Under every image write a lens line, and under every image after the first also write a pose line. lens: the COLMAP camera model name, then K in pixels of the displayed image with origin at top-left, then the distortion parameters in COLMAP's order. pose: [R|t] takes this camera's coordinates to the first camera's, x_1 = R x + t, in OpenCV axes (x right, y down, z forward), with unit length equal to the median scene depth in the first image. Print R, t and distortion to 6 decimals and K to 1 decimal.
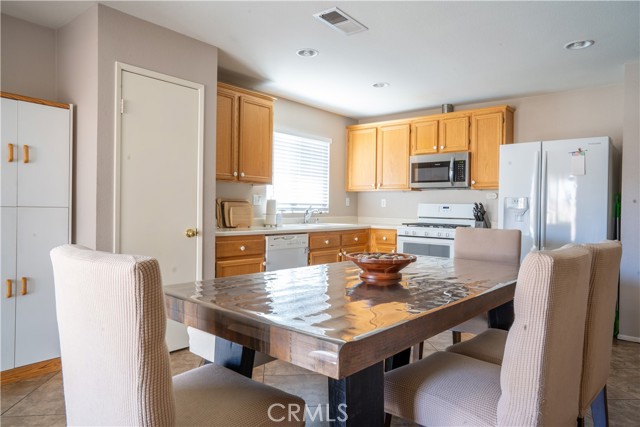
lens RADIAL K [[428.3, 0, 320.0], [0, 428.3, 213.5], [0, 0, 1]] dist [-0.002635, 0.000914]
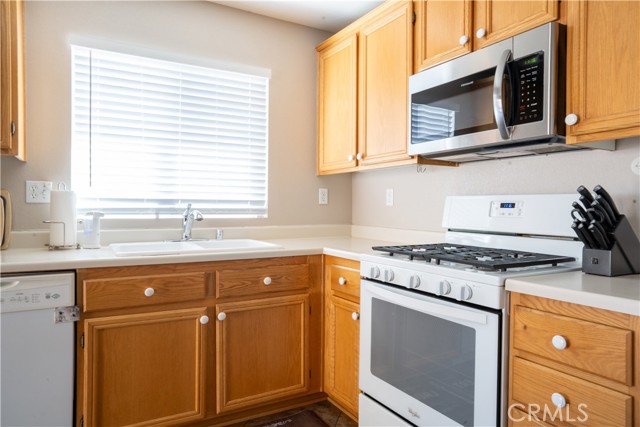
lens RADIAL K [[428.3, 0, 320.0], [0, 428.3, 213.5], [0, 0, 1]] dist [-0.002635, 0.000914]
pose [[0.935609, -0.002400, -0.353031, 0.293379], [0.000233, 0.999981, -0.006180, -0.004515], [0.353039, 0.005700, 0.935591, 0.642336]]
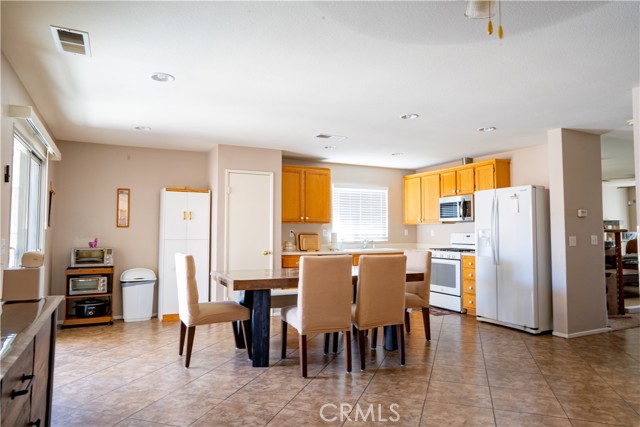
lens RADIAL K [[438.1, 0, 320.0], [0, 438.1, 213.5], [0, 0, 1]] dist [-0.003732, -0.000087]
pose [[0.911489, -0.033178, -0.409985, 0.462878], [0.007307, 0.997890, -0.064508, -0.000043], [0.411260, 0.055802, 0.909808, -0.423499]]
